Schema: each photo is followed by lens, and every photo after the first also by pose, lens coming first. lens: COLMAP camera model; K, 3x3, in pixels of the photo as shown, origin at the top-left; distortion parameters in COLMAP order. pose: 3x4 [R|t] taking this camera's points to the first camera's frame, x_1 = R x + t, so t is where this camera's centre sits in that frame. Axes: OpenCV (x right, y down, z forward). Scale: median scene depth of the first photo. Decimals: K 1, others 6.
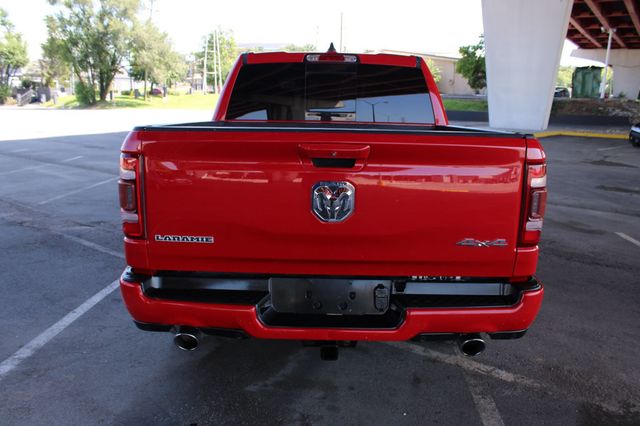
lens RADIAL K [[531.2, 0, 317.4], [0, 531.2, 212.6], [0, 0, 1]] dist [-0.153367, 0.131568]
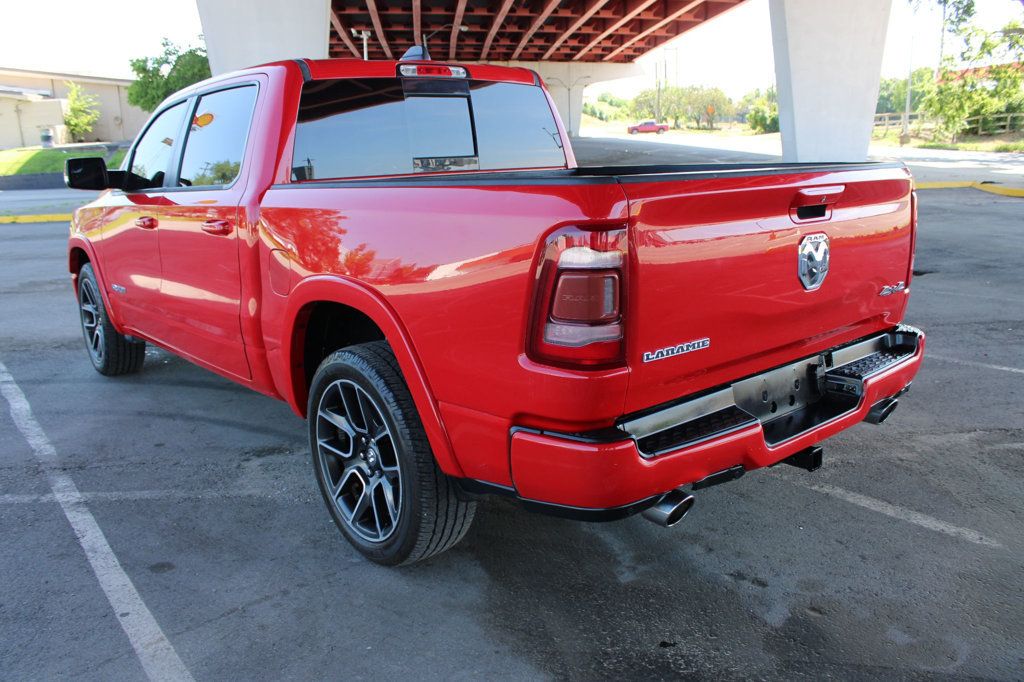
lens RADIAL K [[850.0, 0, 507.9], [0, 850.0, 340.4], [0, 0, 1]] dist [-0.153367, 0.131568]
pose [[0.759052, -0.184467, 0.624349, -0.589960], [0.173505, 0.981652, 0.079095, -0.044311], [-0.627484, 0.048291, 0.777131, 0.186636]]
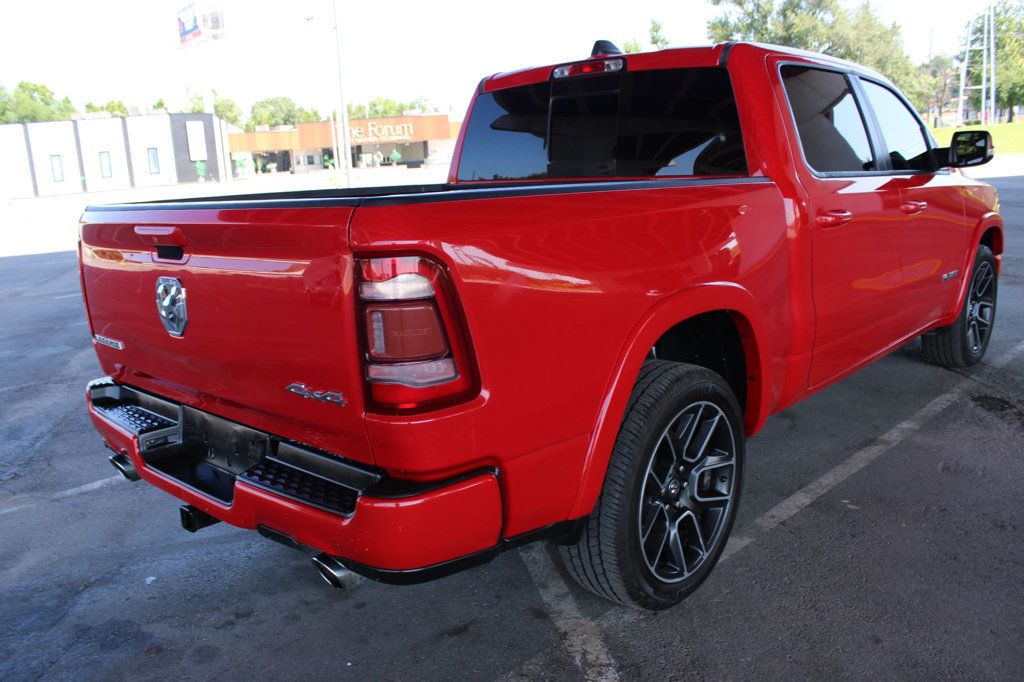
lens RADIAL K [[850.0, 0, 507.9], [0, 850.0, 340.4], [0, 0, 1]] dist [-0.153367, 0.131568]
pose [[0.742942, 0.083102, -0.664177, 0.597054], [-0.069123, 0.996483, 0.047359, -0.032181], [0.665777, 0.010725, 0.746073, 0.253801]]
